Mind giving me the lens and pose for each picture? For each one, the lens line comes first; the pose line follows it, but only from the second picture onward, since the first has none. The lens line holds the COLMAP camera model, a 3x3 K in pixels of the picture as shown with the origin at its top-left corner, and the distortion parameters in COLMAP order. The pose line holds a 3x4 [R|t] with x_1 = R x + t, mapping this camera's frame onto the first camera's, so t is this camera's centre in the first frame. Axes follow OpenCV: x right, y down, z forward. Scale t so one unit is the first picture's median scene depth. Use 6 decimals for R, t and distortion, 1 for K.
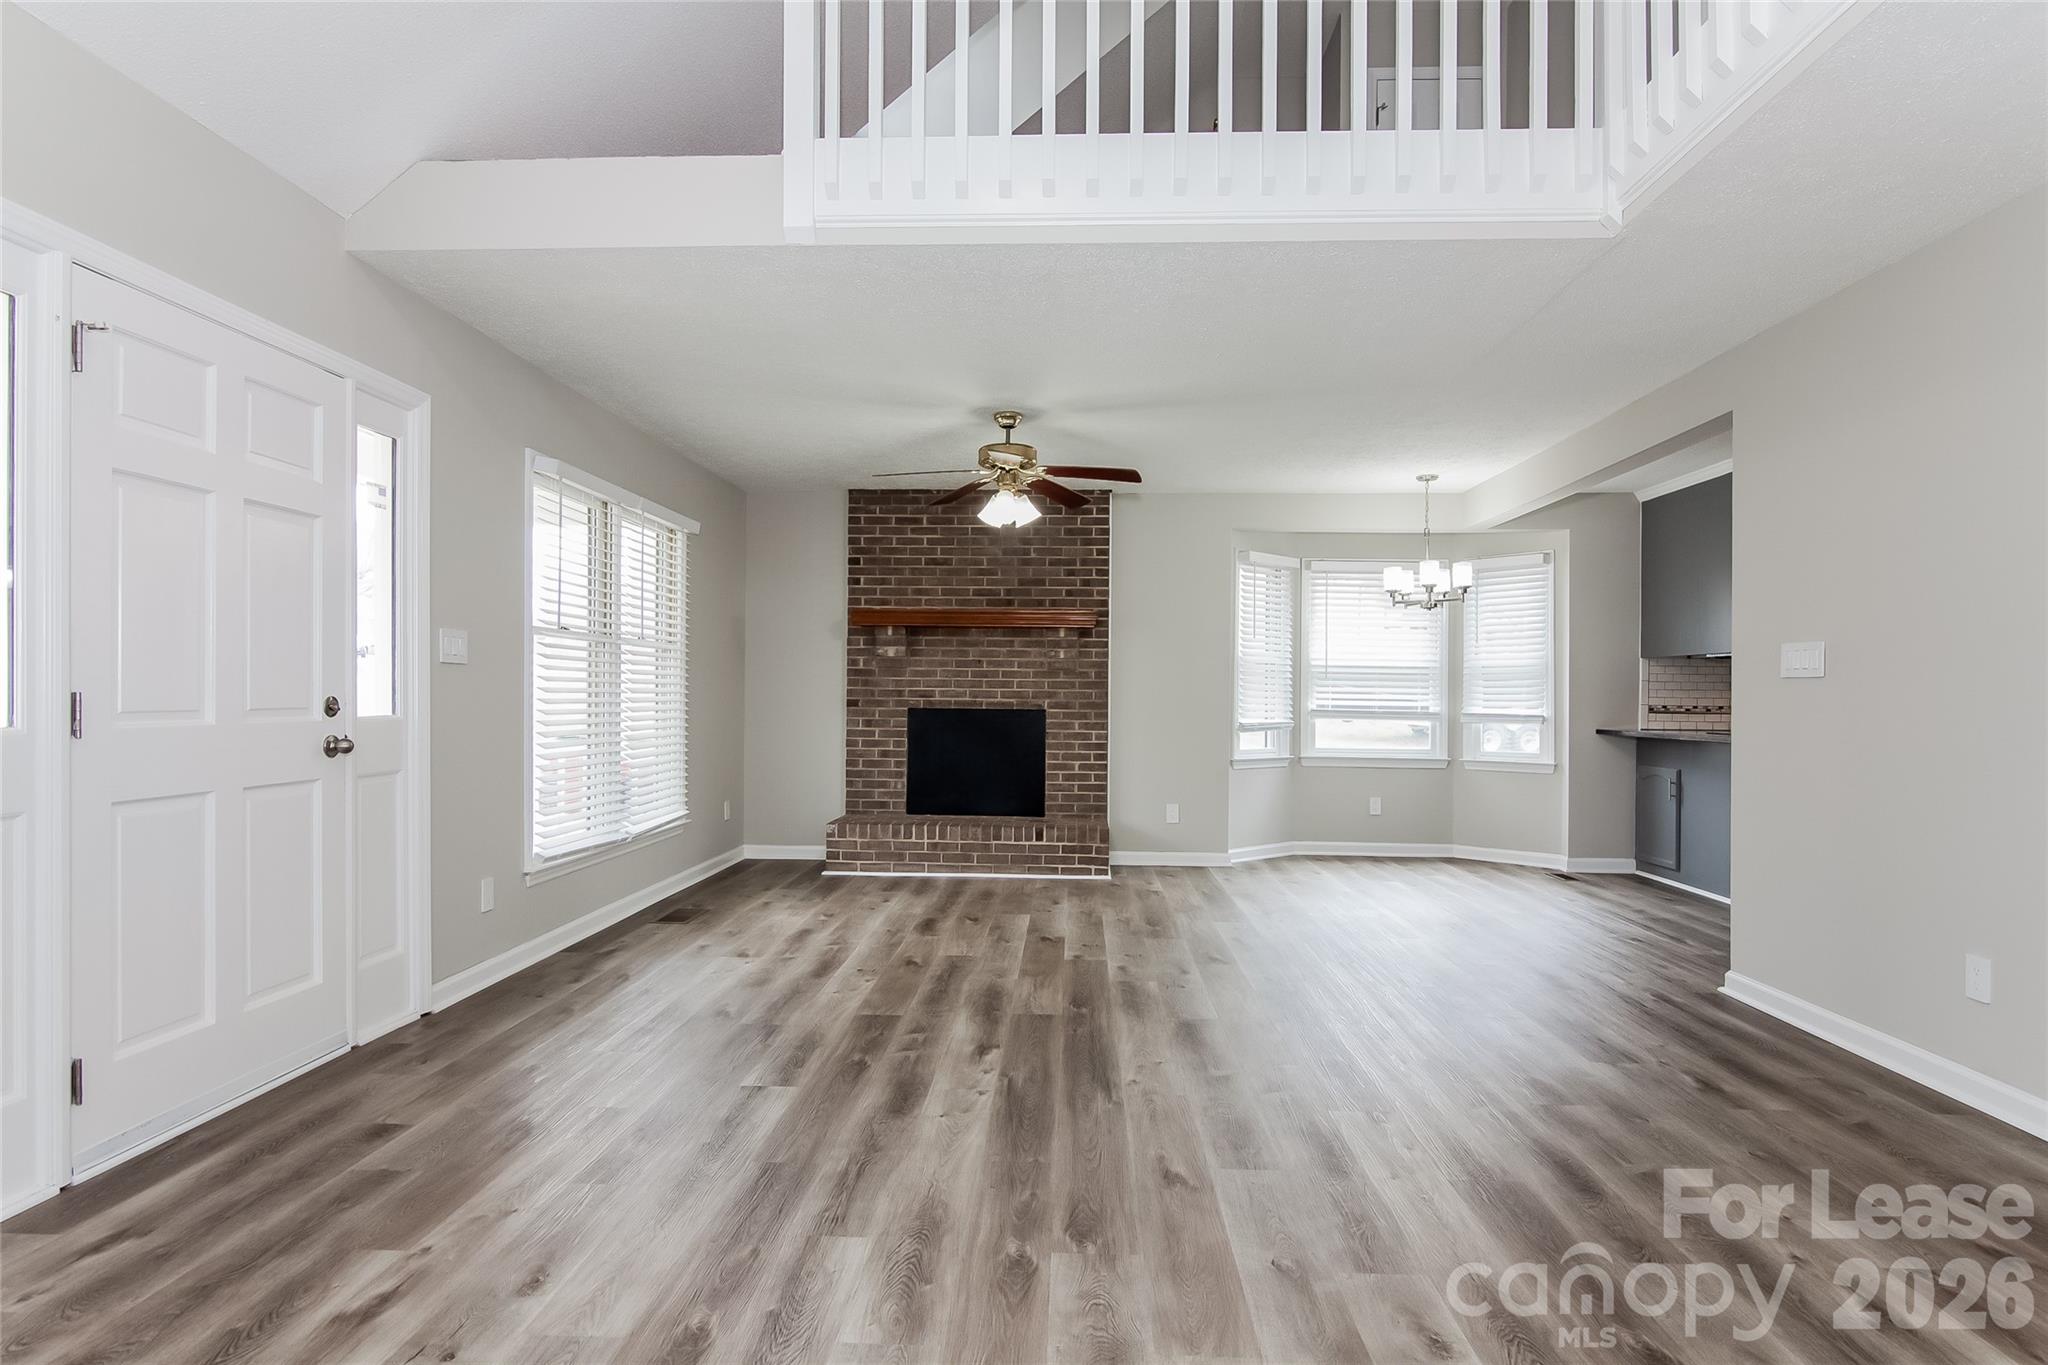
lens RADIAL K [[1090.7, 0, 1024.0], [0, 1090.7, 682.5], [0, 0, 1]] dist [0.016785, -0.000027]
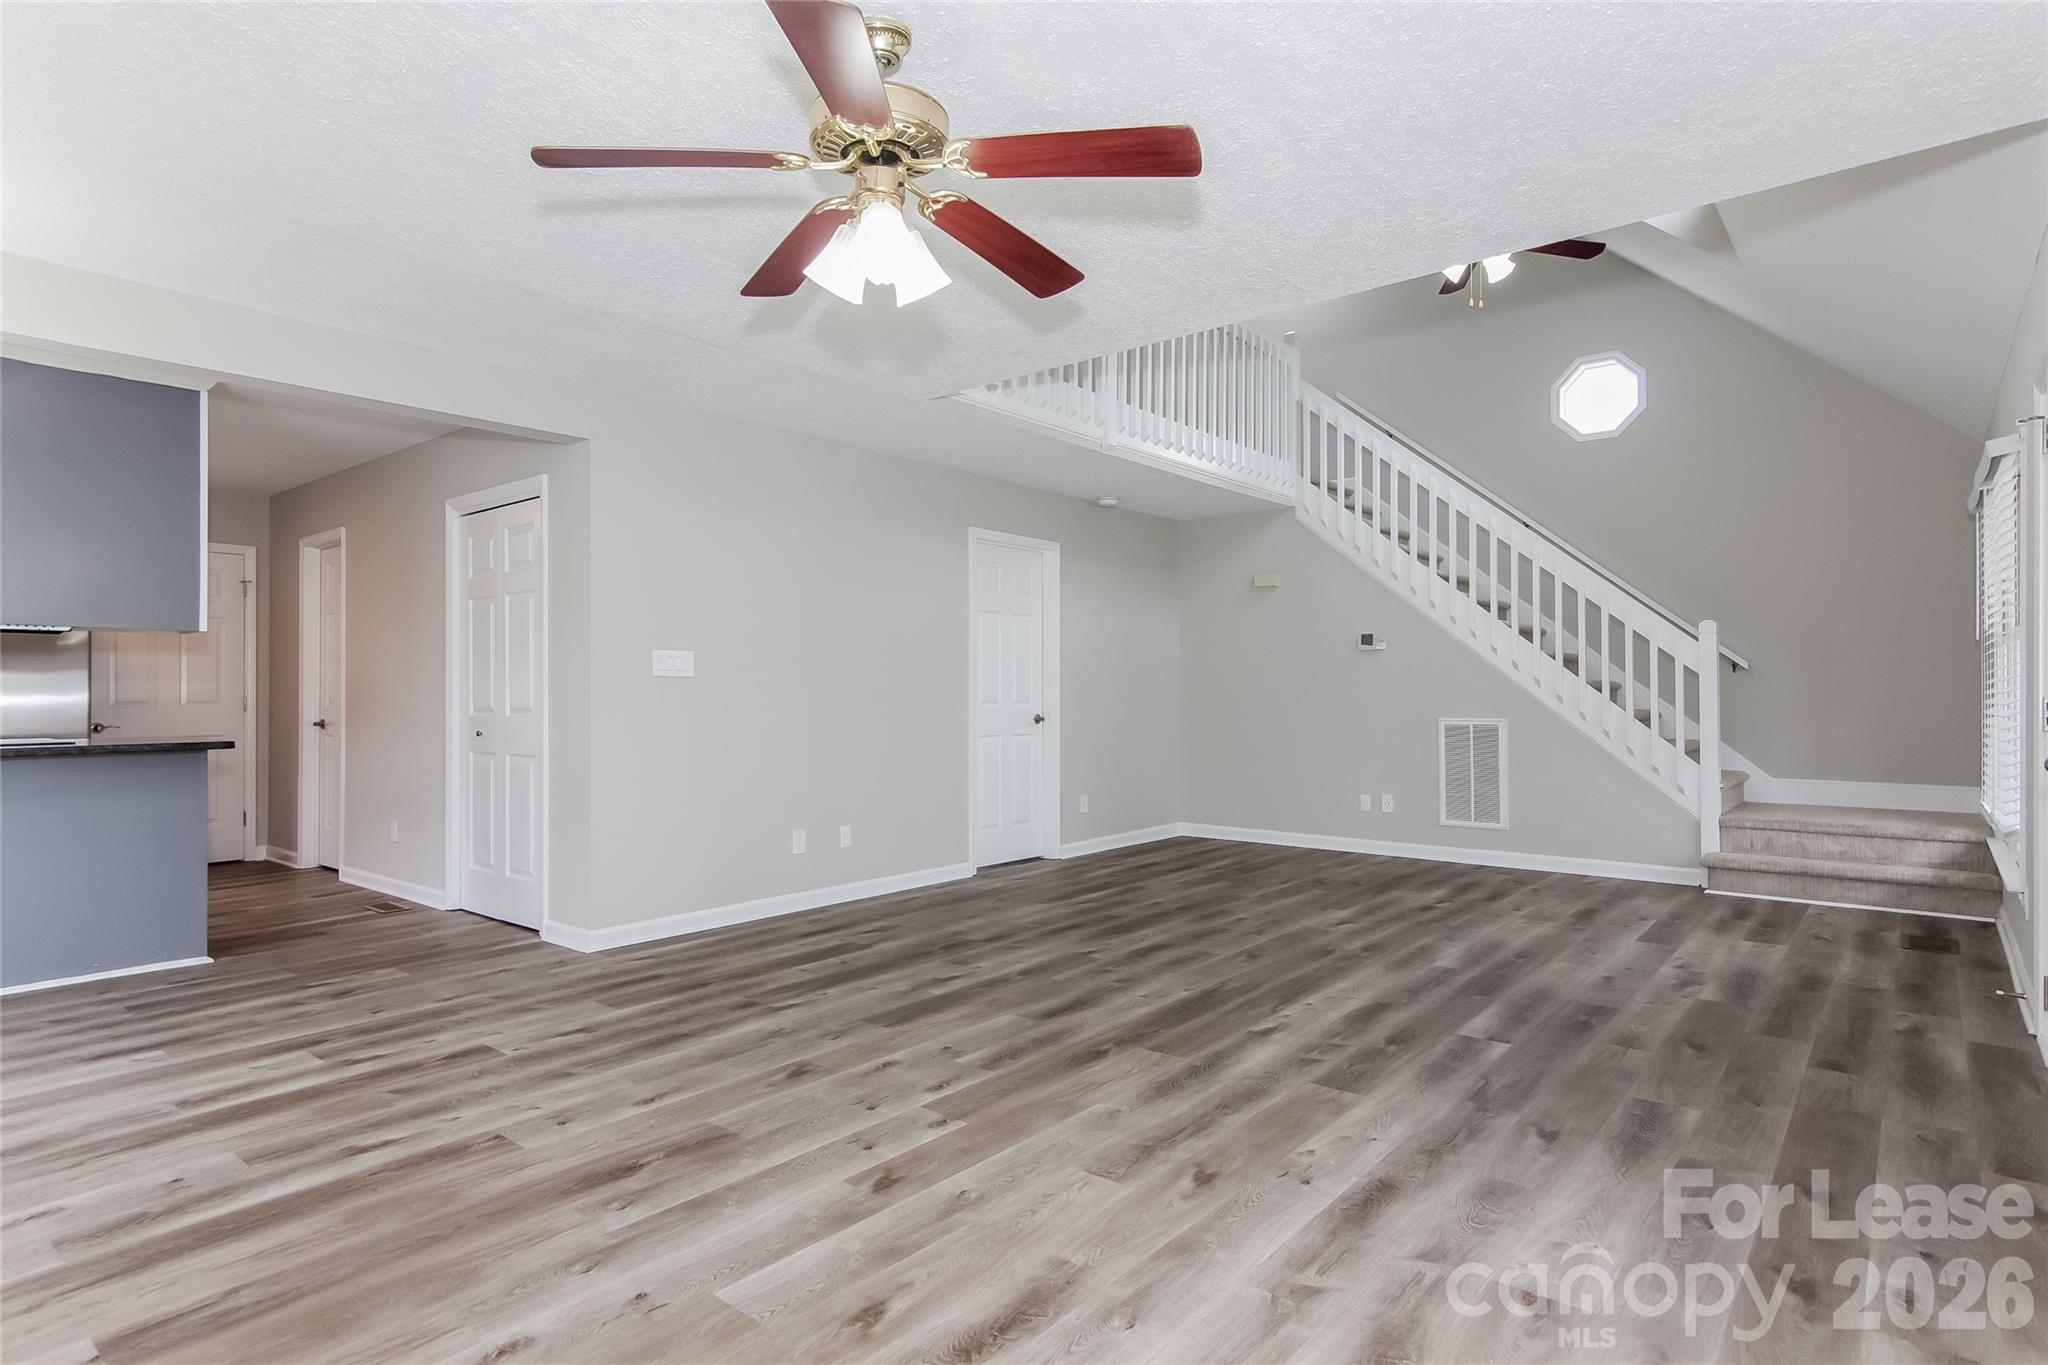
lens RADIAL K [[1090.7, 0, 1024.0], [0, 1090.7, 682.5], [0, 0, 1]] dist [0.016785, -0.000027]
pose [[-0.800314, -0.000079, 0.599581, -0.477990], [-0.010975, 0.999834, -0.014518, 0.018807], [-0.599480, -0.018199, -0.800183, 1.976498]]
